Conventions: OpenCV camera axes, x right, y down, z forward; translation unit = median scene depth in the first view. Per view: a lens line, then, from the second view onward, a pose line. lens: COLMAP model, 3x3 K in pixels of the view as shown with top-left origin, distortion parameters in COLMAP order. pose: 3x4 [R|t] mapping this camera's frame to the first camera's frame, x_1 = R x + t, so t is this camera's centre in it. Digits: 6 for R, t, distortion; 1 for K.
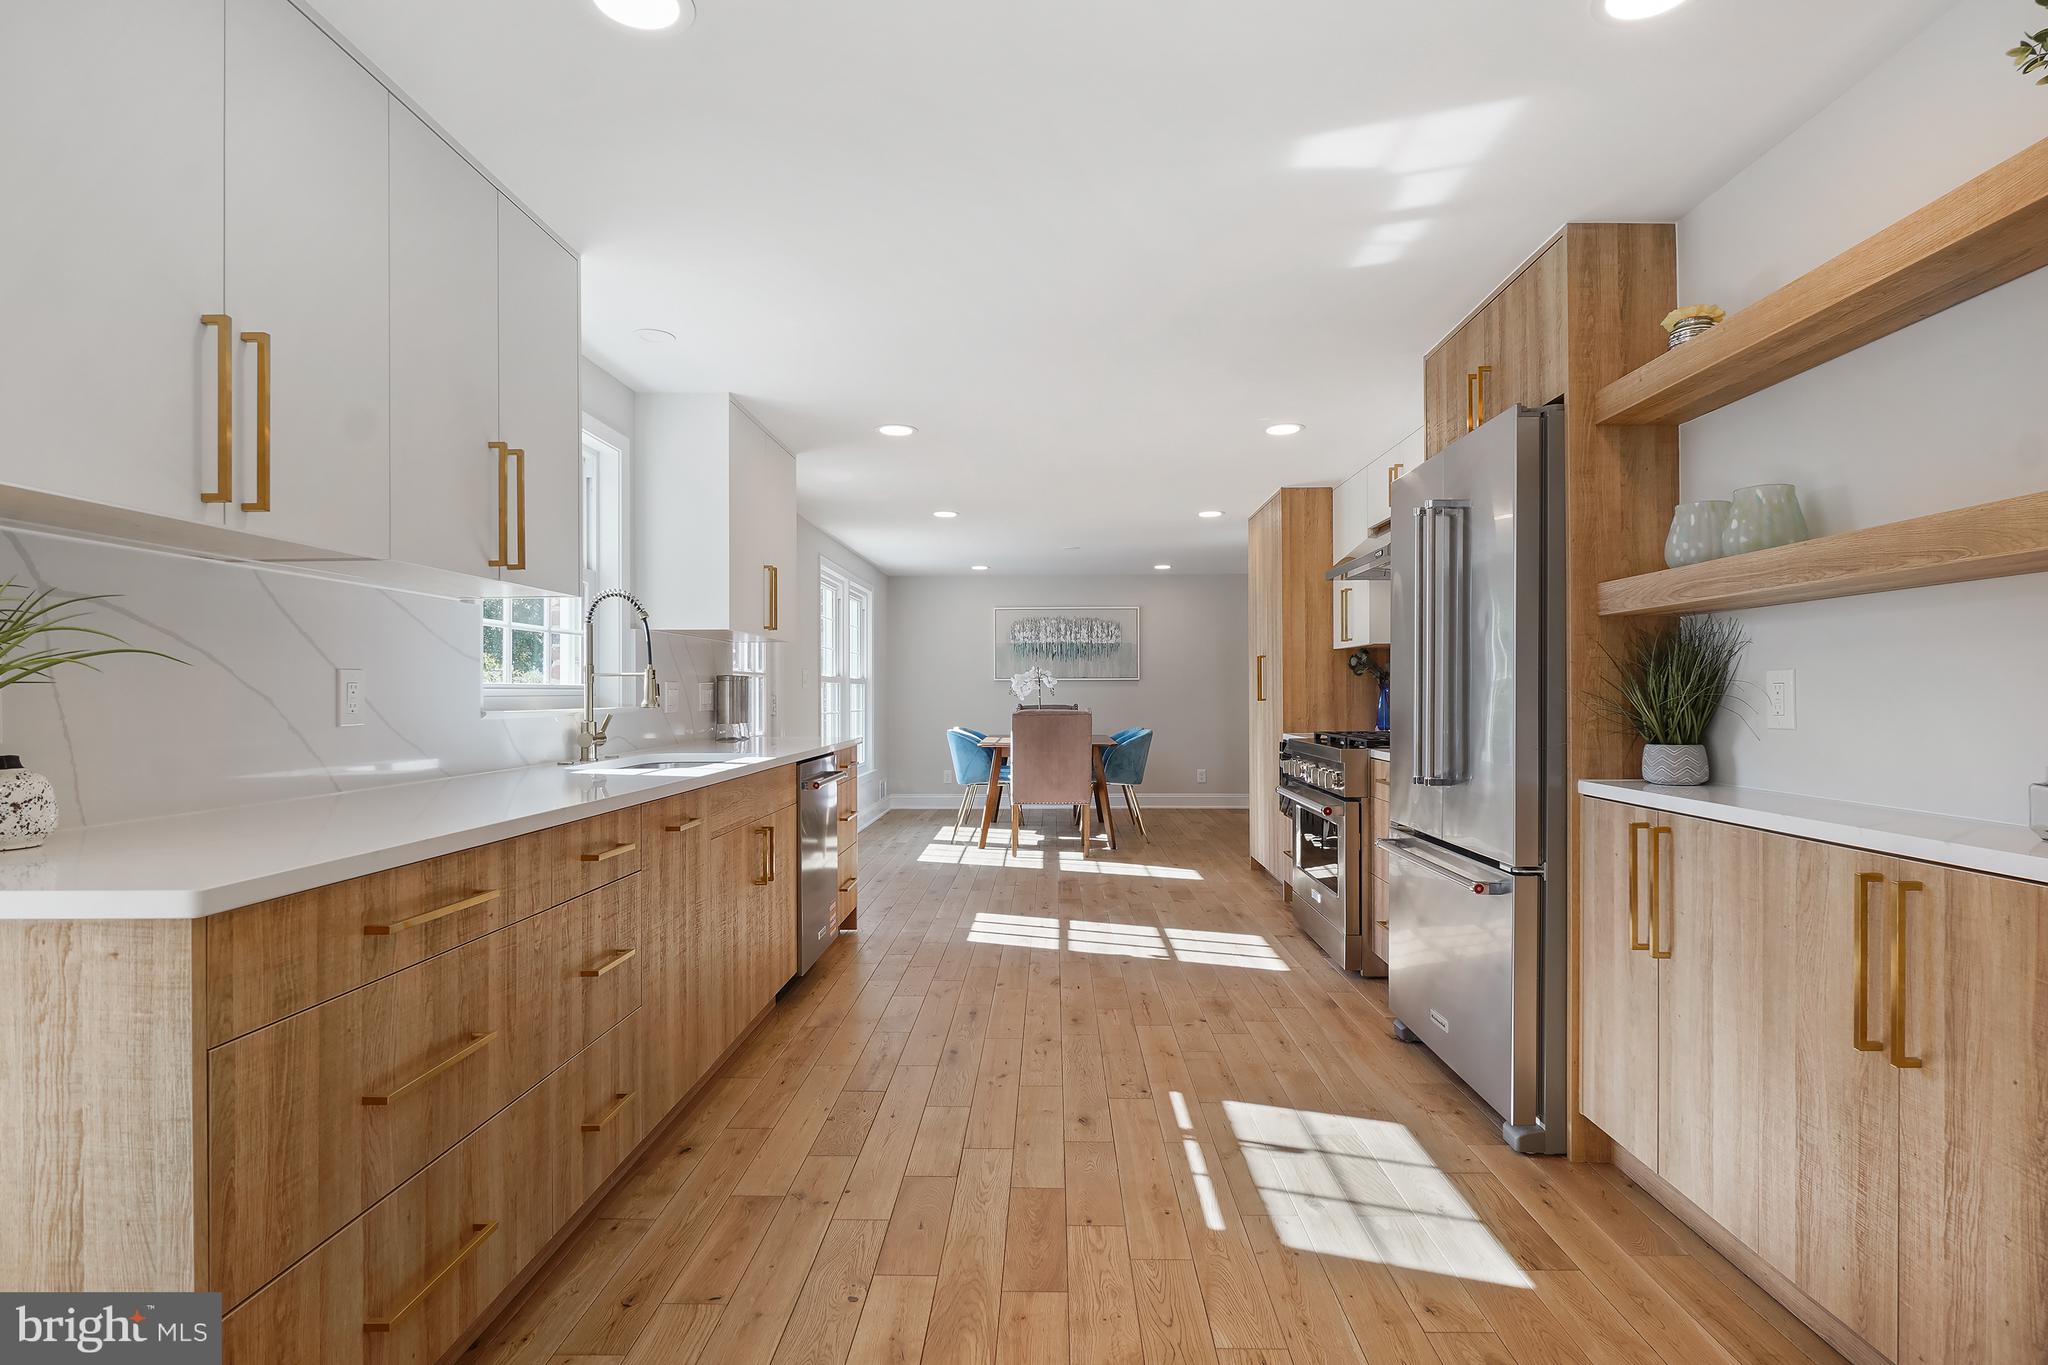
lens RADIAL K [[1010.9, 0, 1034.7], [0, 1010.9, 697.8], [0, 0, 1]] dist [0.000756, 0.001353]
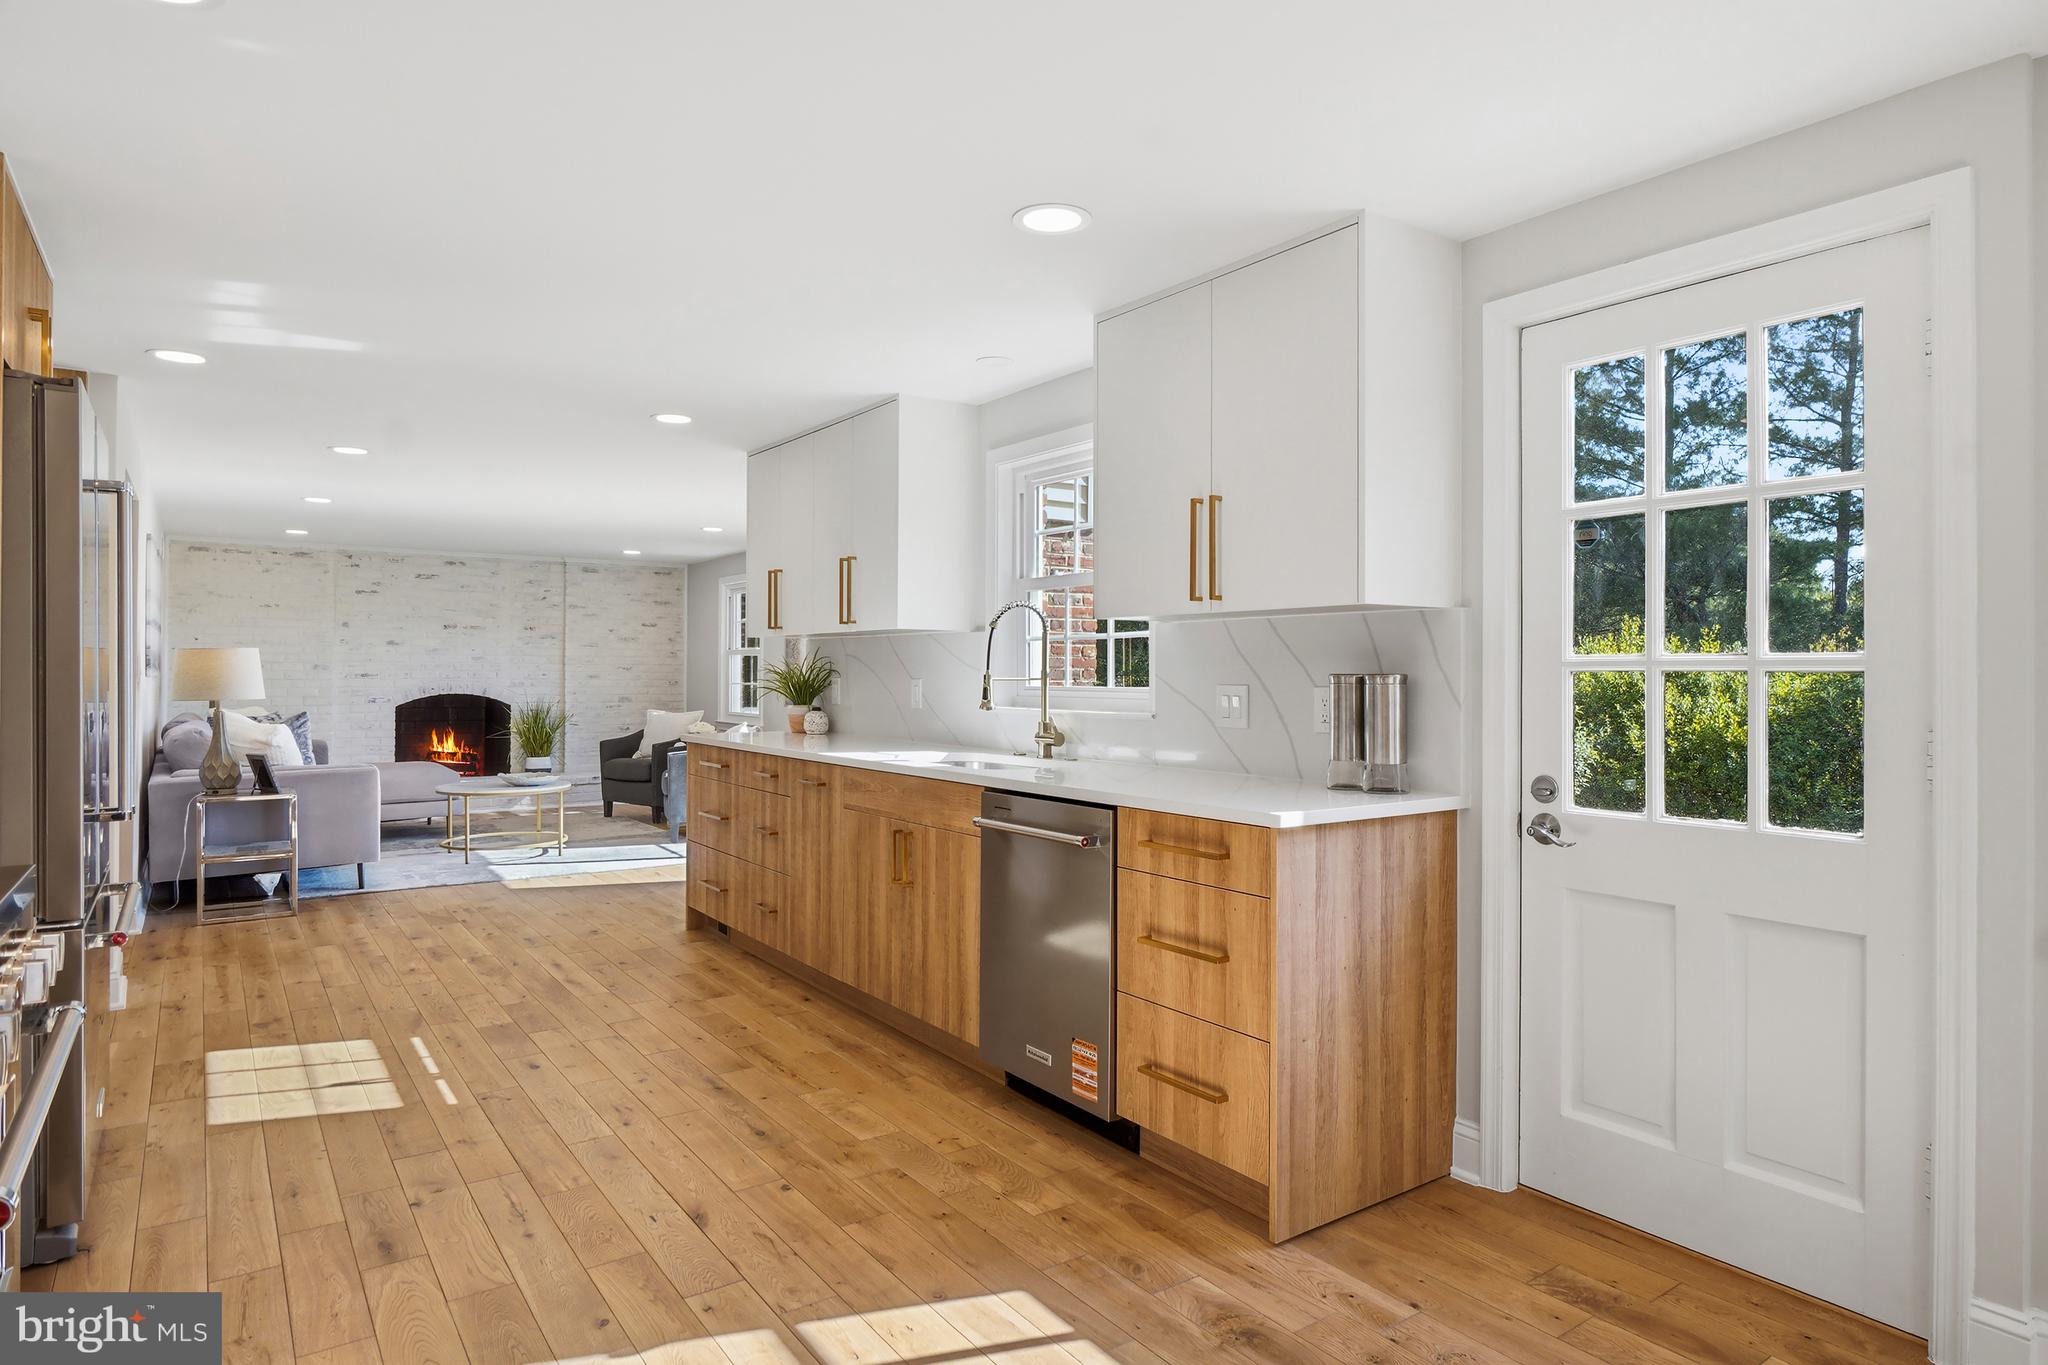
lens RADIAL K [[1156.2, 0, 1037.8], [0, 1156.2, 670.2], [0, 0, 1]] dist [0.002734, -0.004243]
pose [[-0.799016, 0.001308, -0.601308, 0.398384], [-0.002676, 0.999980, 0.005731, -0.050143], [0.601304, 0.006189, -0.798997, 2.476388]]
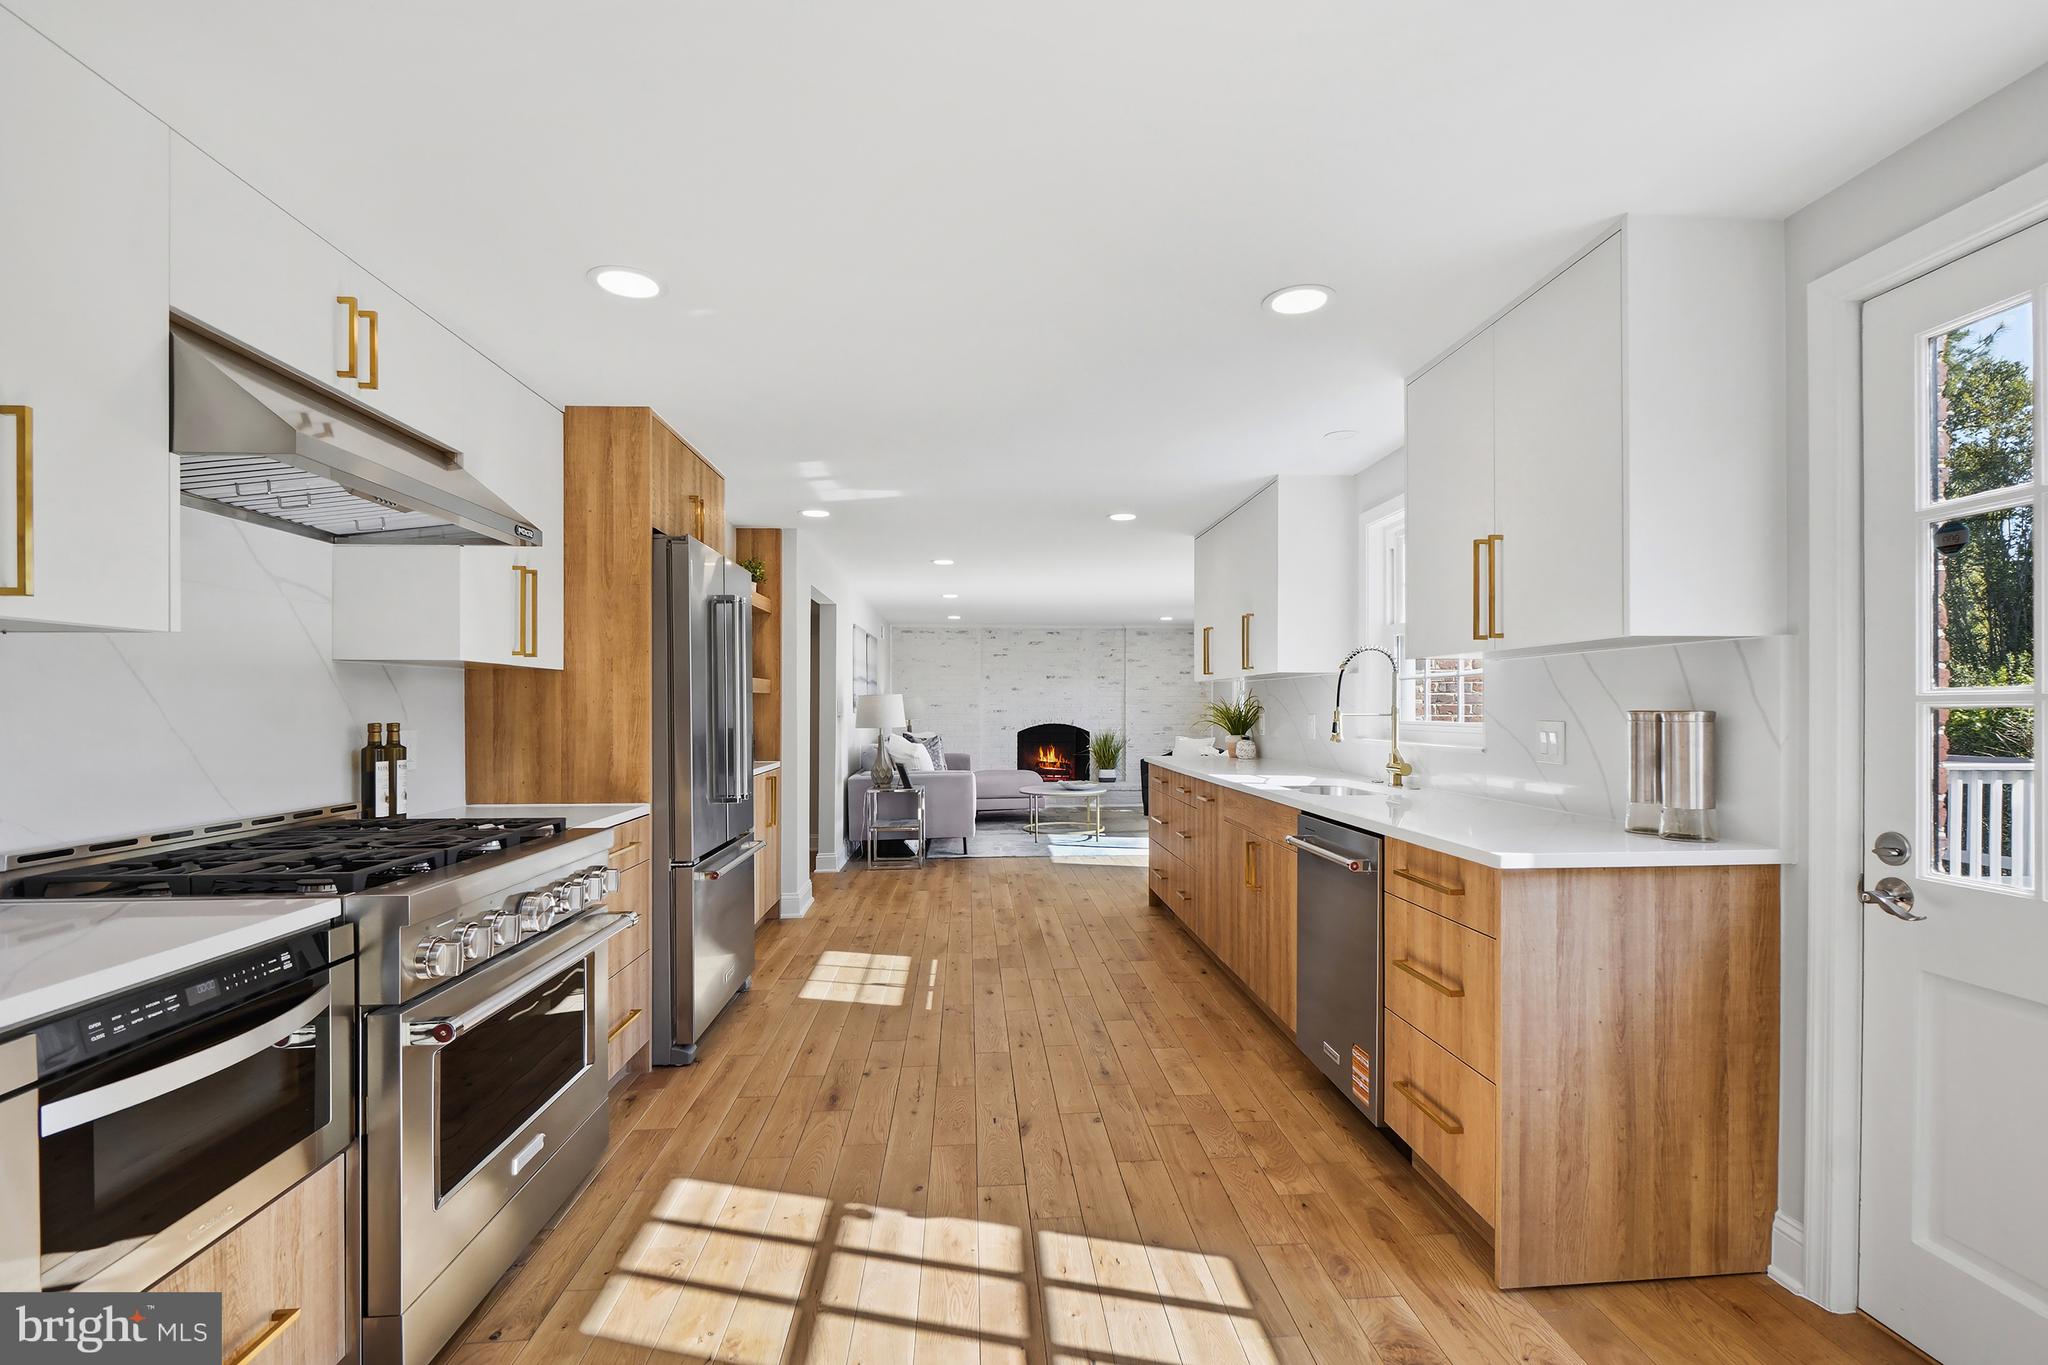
lens RADIAL K [[901.1, 0, 1053.9], [0, 901.1, 710.2], [0, 0, 1]] dist [-0.001220, -0.002511]
pose [[-0.993497, 0.007699, -0.113600, 0.113278], [0.006589, 0.999927, 0.010143, -0.053316], [0.113669, 0.009329, -0.993475, 2.516695]]
